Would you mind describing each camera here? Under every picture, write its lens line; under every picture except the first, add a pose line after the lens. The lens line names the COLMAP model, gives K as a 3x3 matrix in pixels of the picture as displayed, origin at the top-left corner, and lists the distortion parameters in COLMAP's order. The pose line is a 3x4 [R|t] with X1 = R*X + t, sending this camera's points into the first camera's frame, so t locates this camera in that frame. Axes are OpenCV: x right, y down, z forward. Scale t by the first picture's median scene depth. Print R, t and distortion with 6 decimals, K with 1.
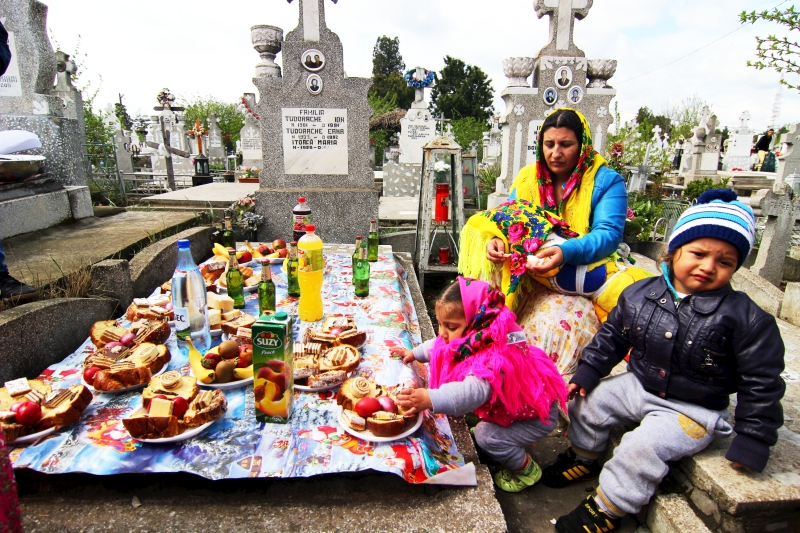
lens RADIAL K [[459.7, 0, 400.0], [0, 459.7, 266.5], [0, 0, 1]] dist [-0.005459, -0.001590]
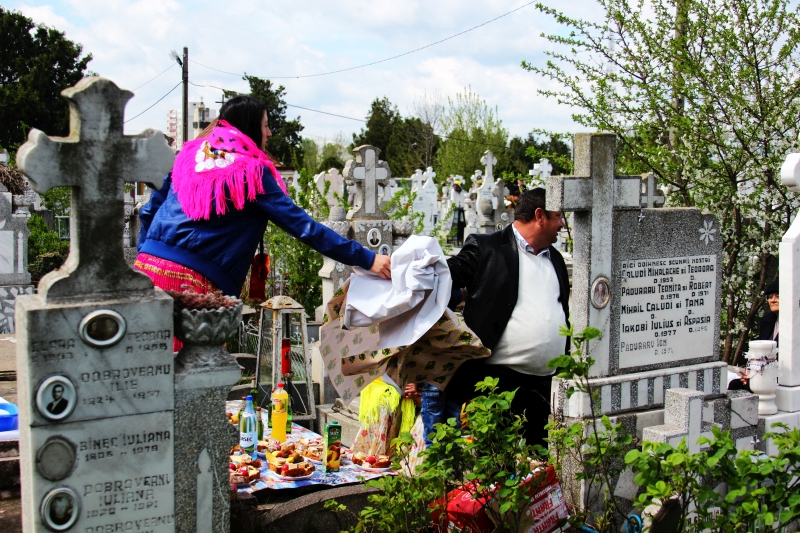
lens RADIAL K [[1205.6, 0, 400.0], [0, 1205.6, 266.5], [0, 0, 1]] dist [-0.160179, 0.015021]
pose [[0.882357, -0.033109, 0.469414, -0.970527], [0.112164, 0.983569, -0.141462, 0.080198], [-0.457017, 0.177472, 0.871573, -1.578485]]
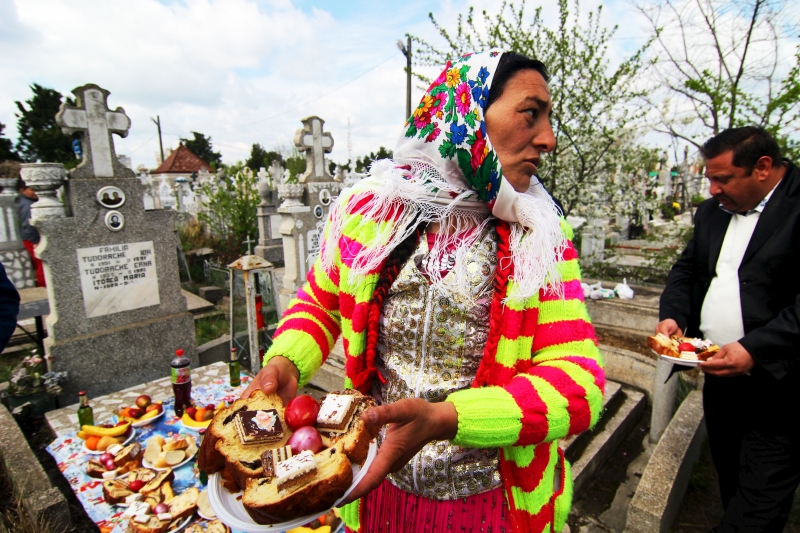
lens RADIAL K [[459.7, 0, 400.0], [0, 459.7, 266.5], [0, 0, 1]] dist [-0.005459, -0.001590]
pose [[0.714531, -0.153825, 0.682483, -0.414825], [0.195618, 0.980546, 0.016202, -0.198566], [-0.671699, 0.121929, 0.730722, -0.075860]]
